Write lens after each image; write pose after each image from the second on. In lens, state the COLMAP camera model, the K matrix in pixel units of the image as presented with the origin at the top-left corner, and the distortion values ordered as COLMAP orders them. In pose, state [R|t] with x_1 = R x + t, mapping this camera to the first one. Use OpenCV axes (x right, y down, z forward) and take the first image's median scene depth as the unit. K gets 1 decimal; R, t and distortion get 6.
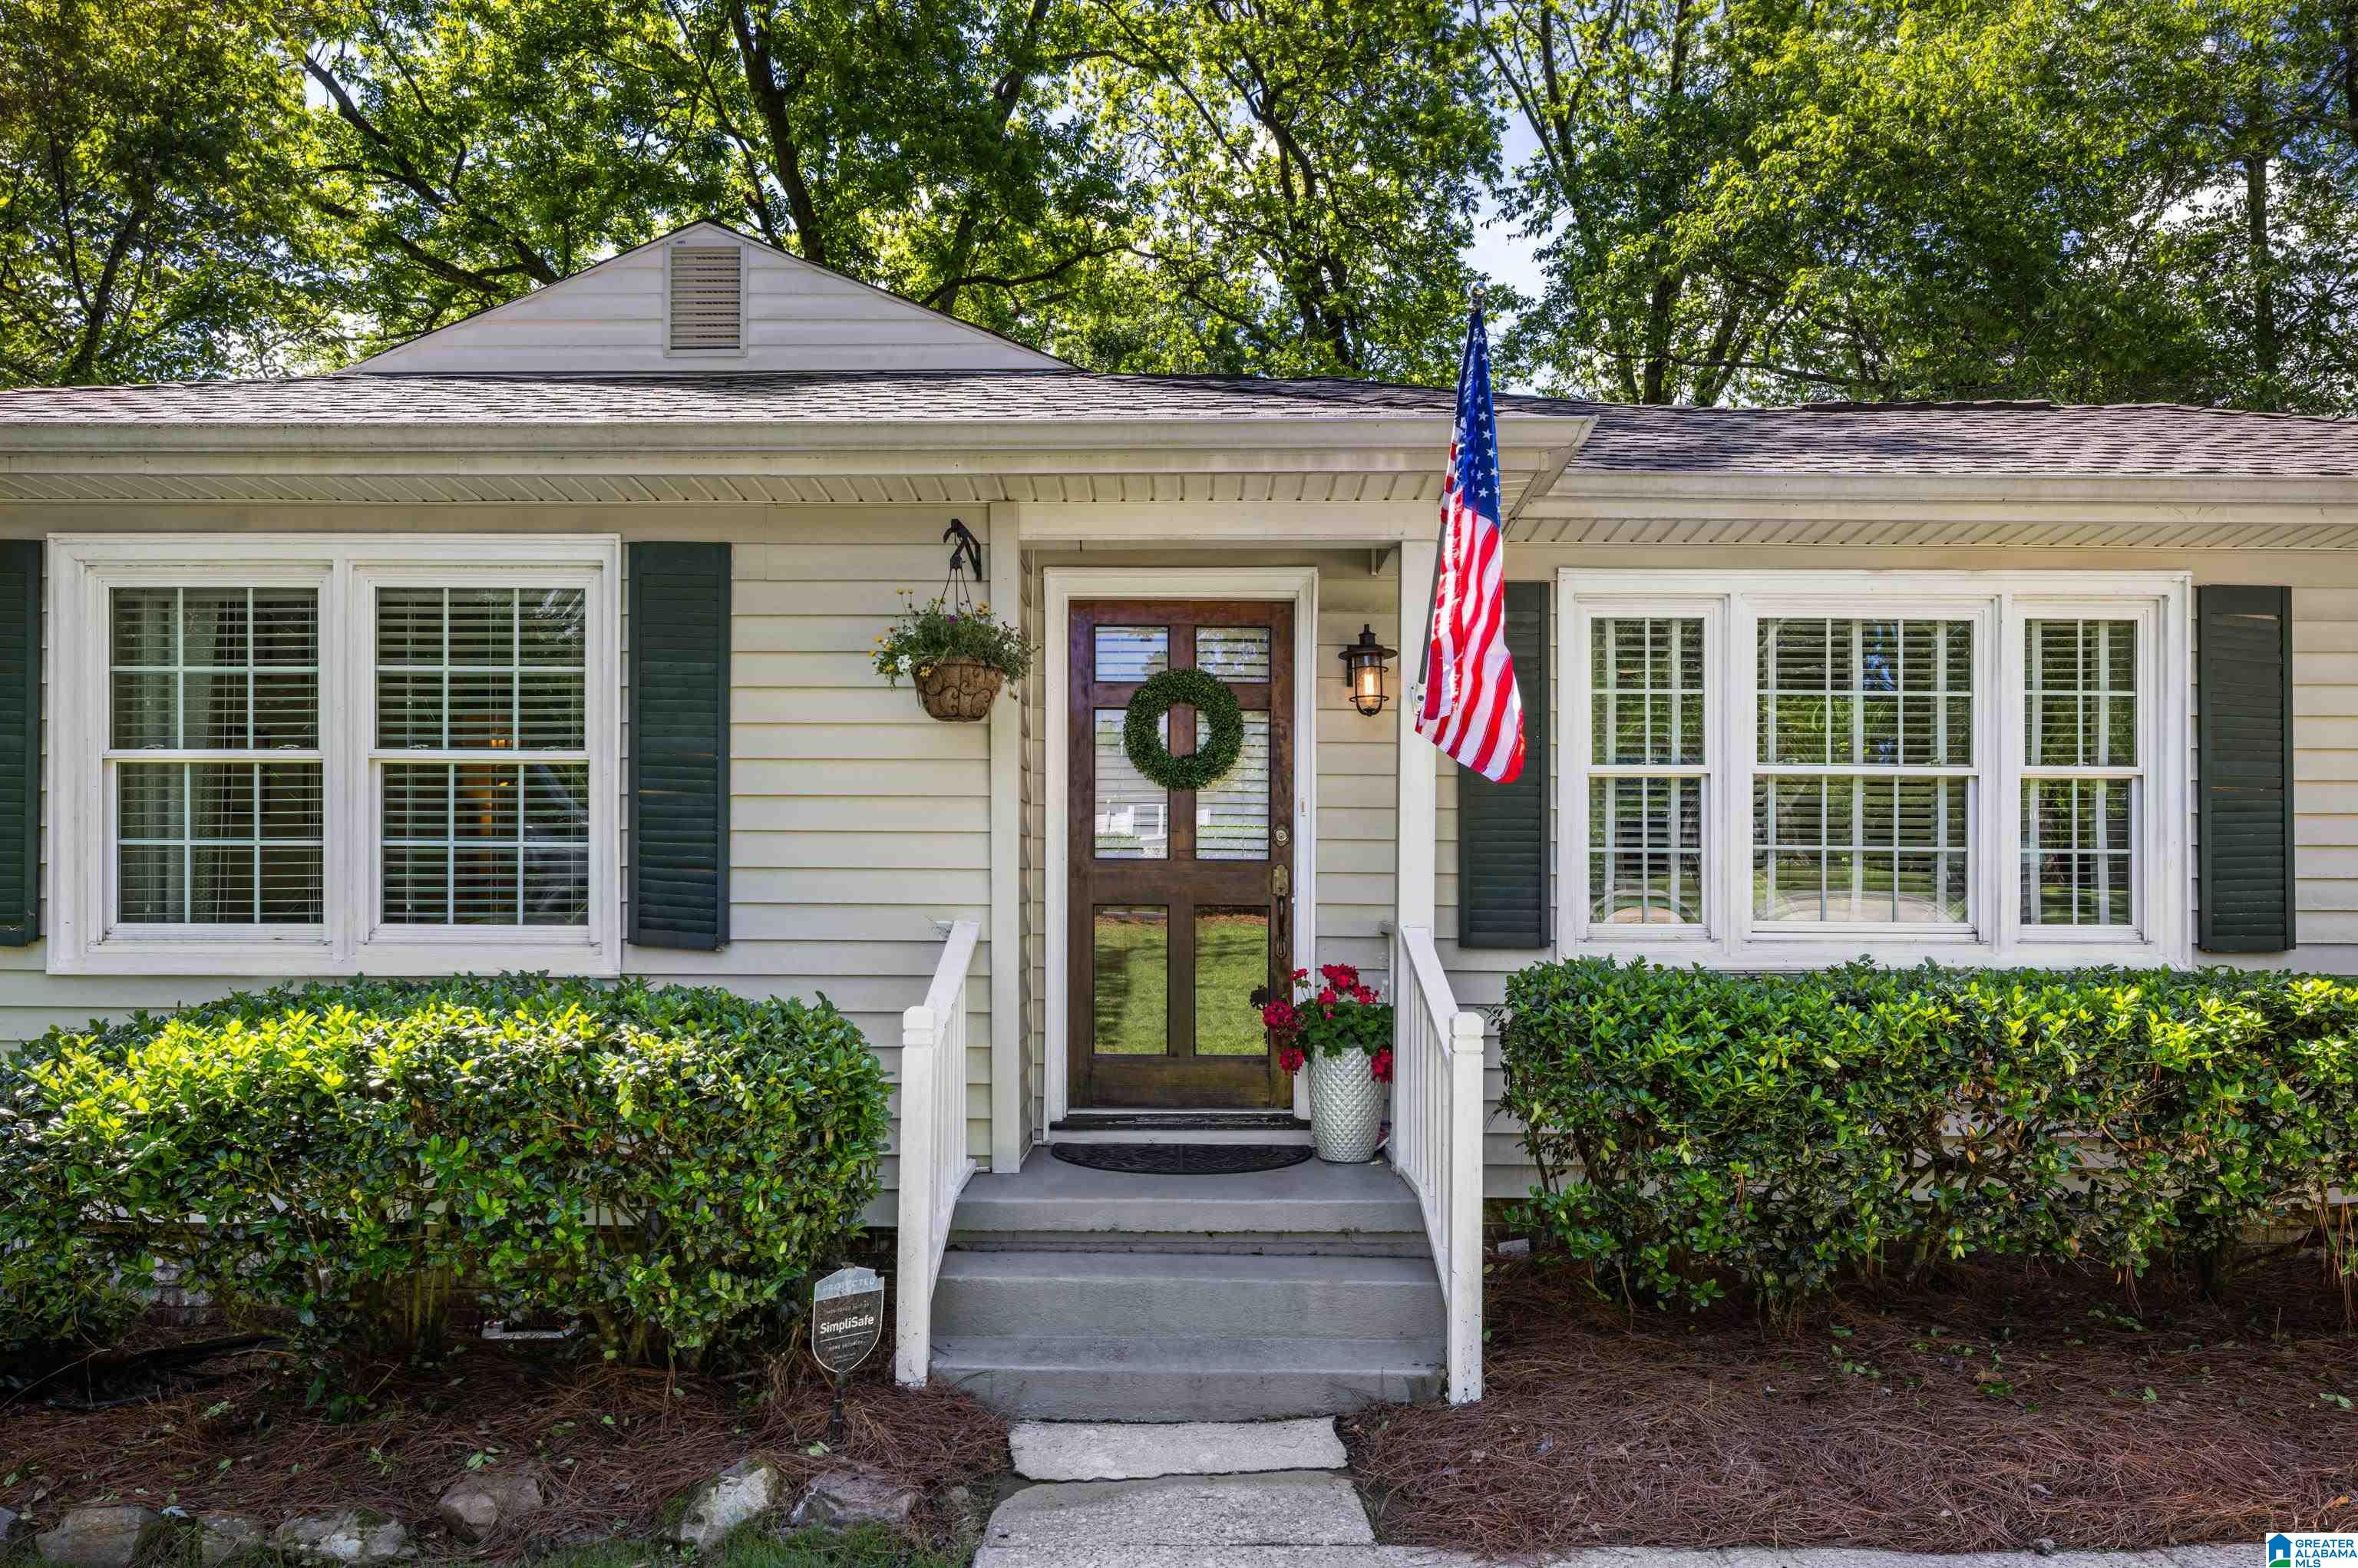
lens RADIAL K [[1631.4, 0, 1178.7], [0, 1631.4, 920.0], [0, 0, 1]] dist [-0.003174, 0.000894]
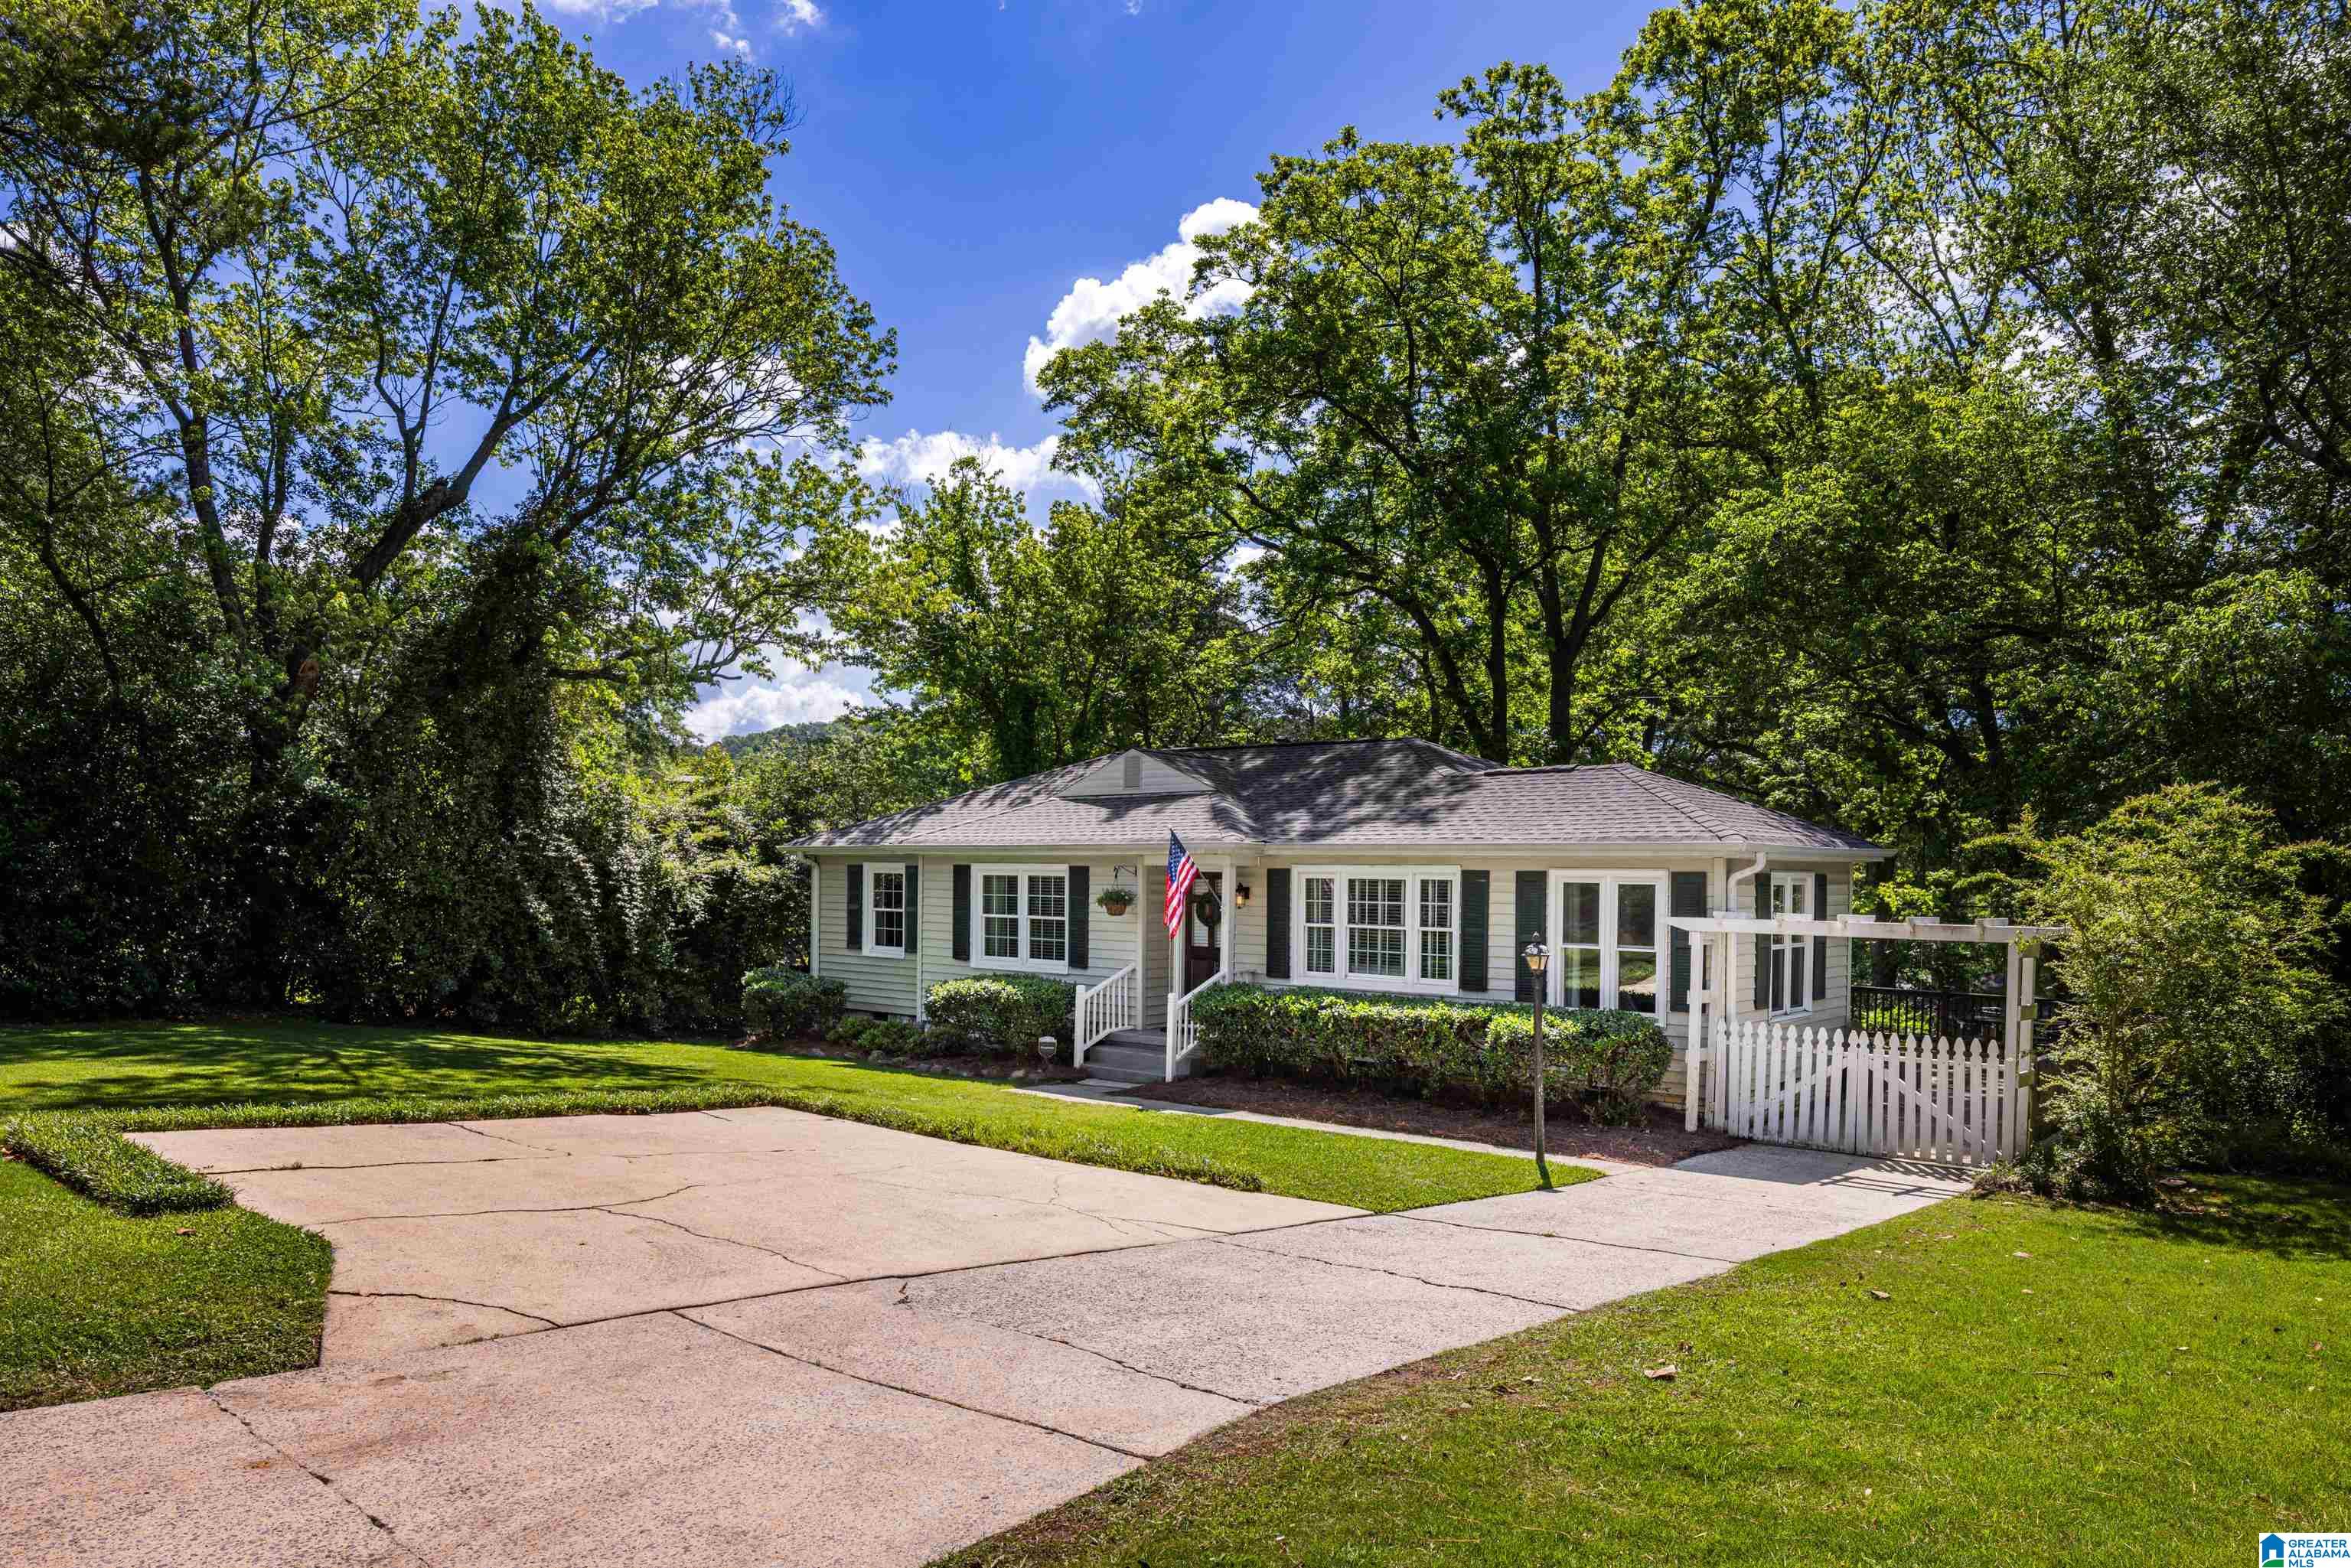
lens RADIAL K [[1626.6, 0, 1175.2], [0, 1626.6, 919.6], [0, 0, 1]] dist [-0.003174, 0.000894]
pose [[0.755464, 0.024770, -0.654721, 2.380324], [-0.017097, 0.999690, 0.018093, -0.170375], [0.654967, -0.002475, 0.755654, -1.775275]]
